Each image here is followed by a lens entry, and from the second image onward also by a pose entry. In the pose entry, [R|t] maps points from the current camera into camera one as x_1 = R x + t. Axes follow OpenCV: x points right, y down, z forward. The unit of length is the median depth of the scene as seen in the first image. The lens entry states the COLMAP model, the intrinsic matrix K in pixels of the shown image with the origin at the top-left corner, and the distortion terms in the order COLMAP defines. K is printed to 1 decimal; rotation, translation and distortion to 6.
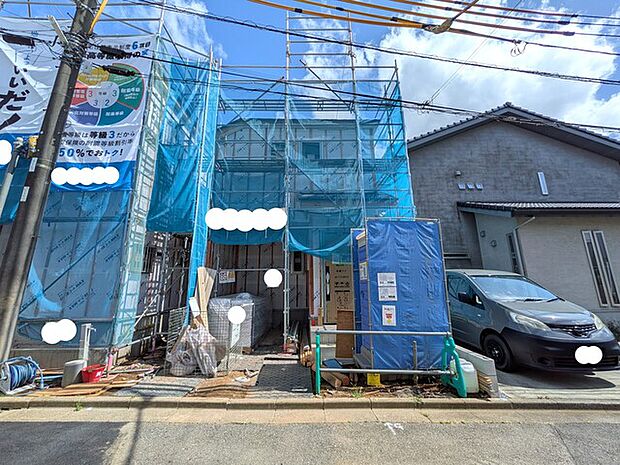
lens RADIAL K [[247.9, 0, 312.5], [0, 247.9, 230.0], [0, 0, 1]] dist [0.000358, 0.000073]
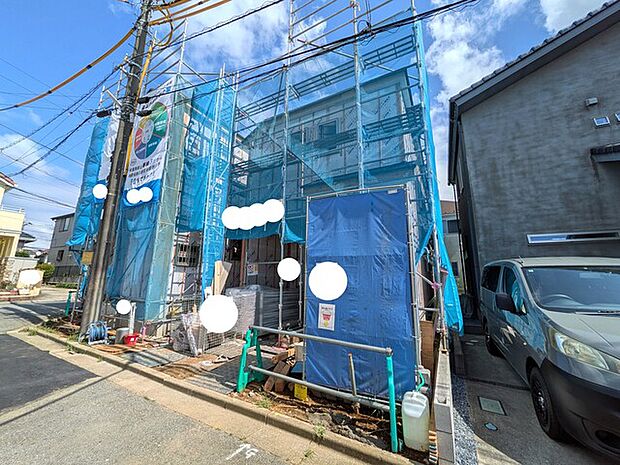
lens RADIAL K [[247.9, 0, 312.5], [0, 247.9, 230.0], [0, 0, 1]] dist [0.000358, 0.000073]
pose [[0.867075, -0.080346, -0.491656, 0.511750], [0.089055, 0.996010, -0.005711, 0.053521], [0.490153, -0.038833, 0.870771, 0.227763]]
